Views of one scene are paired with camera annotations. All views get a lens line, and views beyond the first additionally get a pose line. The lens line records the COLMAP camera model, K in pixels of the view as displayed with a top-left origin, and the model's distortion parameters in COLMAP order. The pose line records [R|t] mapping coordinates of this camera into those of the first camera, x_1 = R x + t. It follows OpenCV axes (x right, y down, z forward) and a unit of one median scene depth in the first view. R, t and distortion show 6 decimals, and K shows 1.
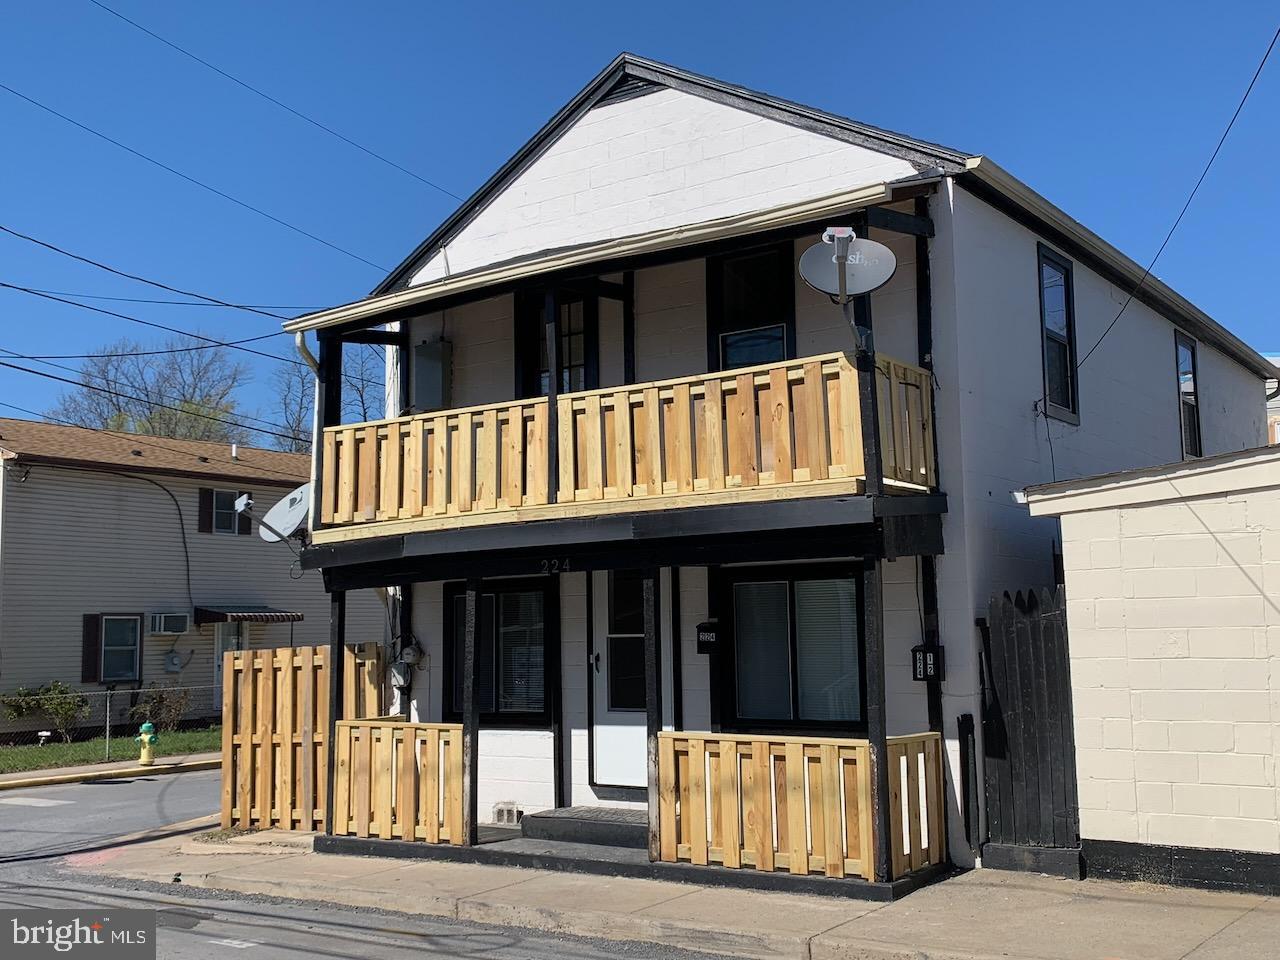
lens RADIAL K [[1340.7, 0, 640.0], [0, 1340.7, 480.0], [0, 0, 1]] dist [0.224092, -0.768426]
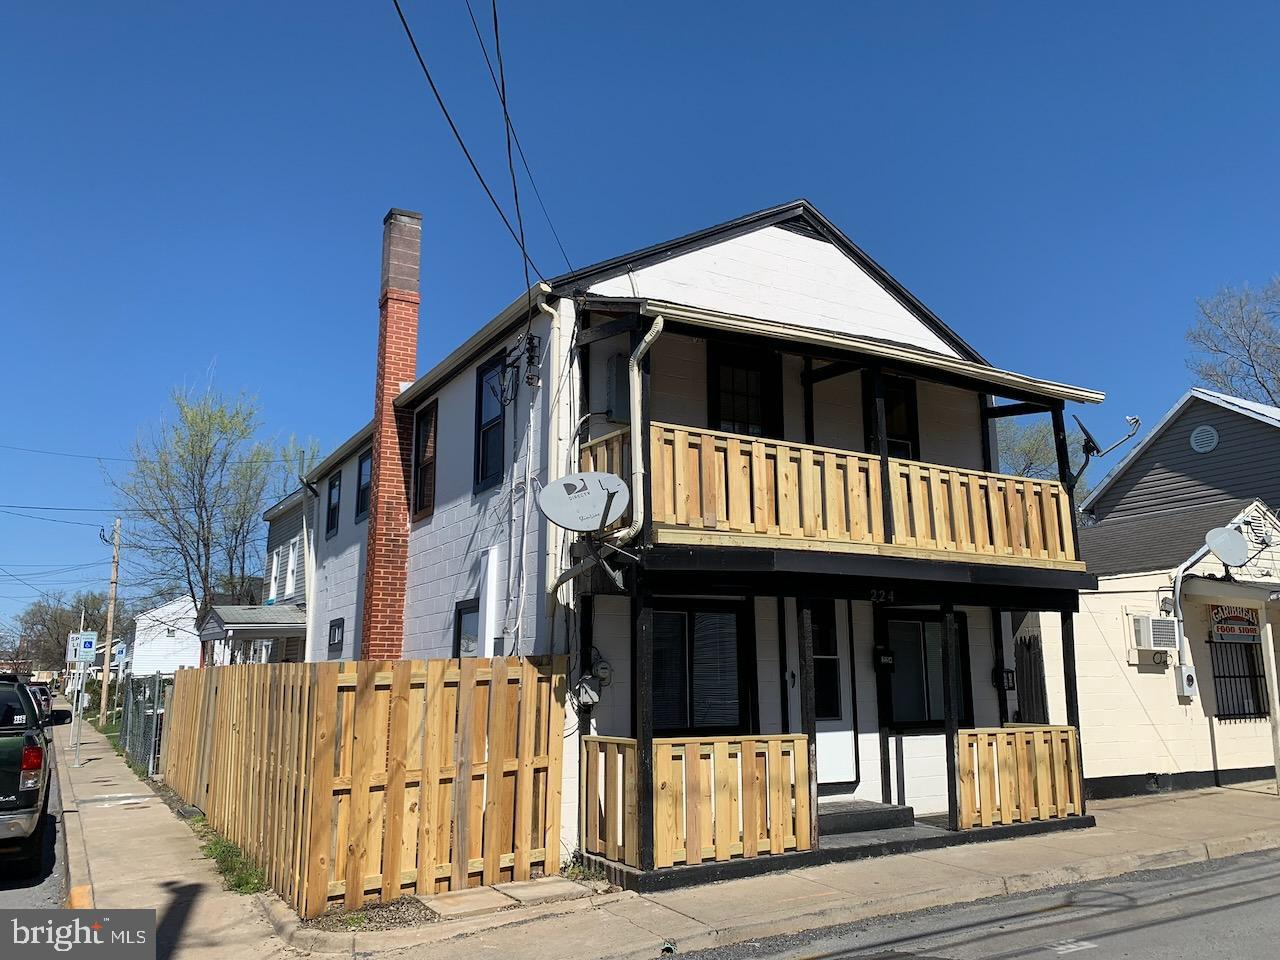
lens RADIAL K [[983.6, 0, 640.0], [0, 983.6, 480.0], [0, 0, 1]] dist [0.035100, -0.006303]
pose [[0.402198, 0.197378, 0.894024, -0.935041], [-0.108257, 0.979888, -0.167633, 0.130442], [-0.909130, -0.029363, 0.415476, 0.809727]]
